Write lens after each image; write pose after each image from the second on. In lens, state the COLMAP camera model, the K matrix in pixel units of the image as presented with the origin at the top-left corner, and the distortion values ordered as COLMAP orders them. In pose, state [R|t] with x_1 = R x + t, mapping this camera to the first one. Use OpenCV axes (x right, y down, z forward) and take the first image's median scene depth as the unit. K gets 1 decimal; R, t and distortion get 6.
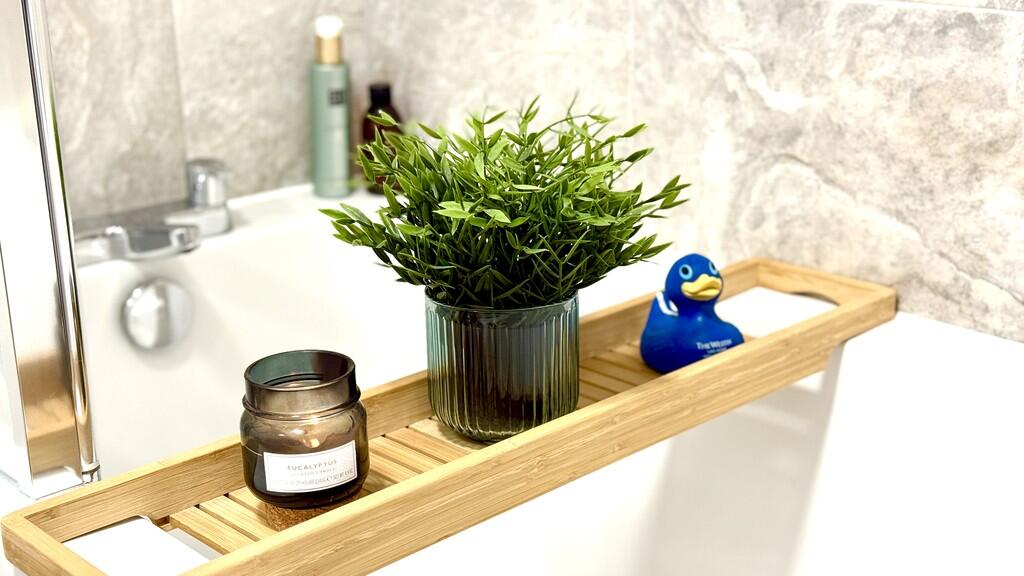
lens RADIAL K [[1496.3, 0, 513.9], [0, 1496.3, 287.9], [0, 0, 1]] dist [0.200899, 0.000000]
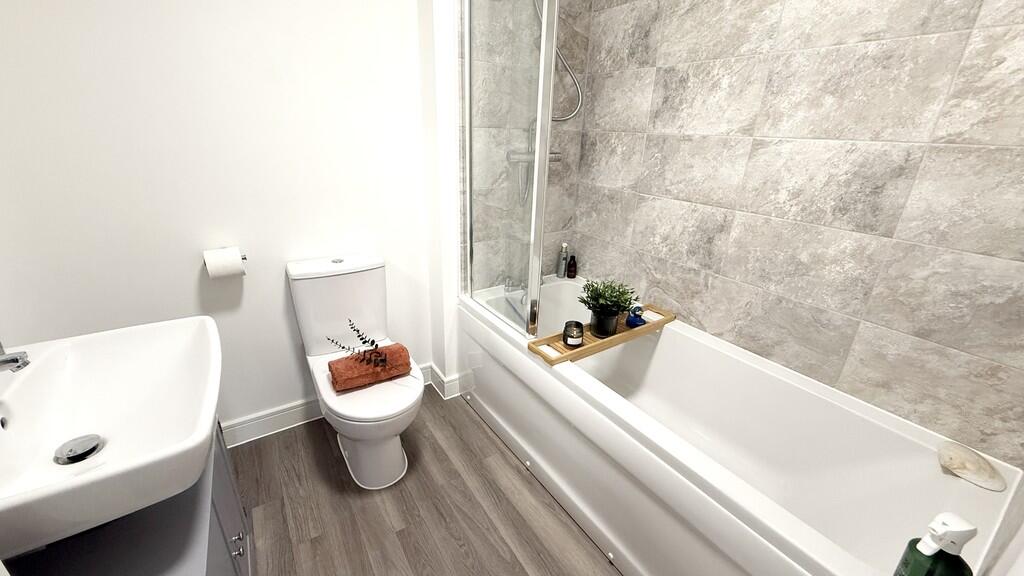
lens RADIAL K [[411.8, 0, 505.8], [0, 411.8, 286.1], [0, 0, 1]] dist [0.003726, 0.000721]
pose [[0.984891, 0.101637, -0.140212, -0.157185], [-0.094260, 0.993839, 0.058309, -0.140134], [0.145274, -0.044212, 0.988403, -0.566319]]
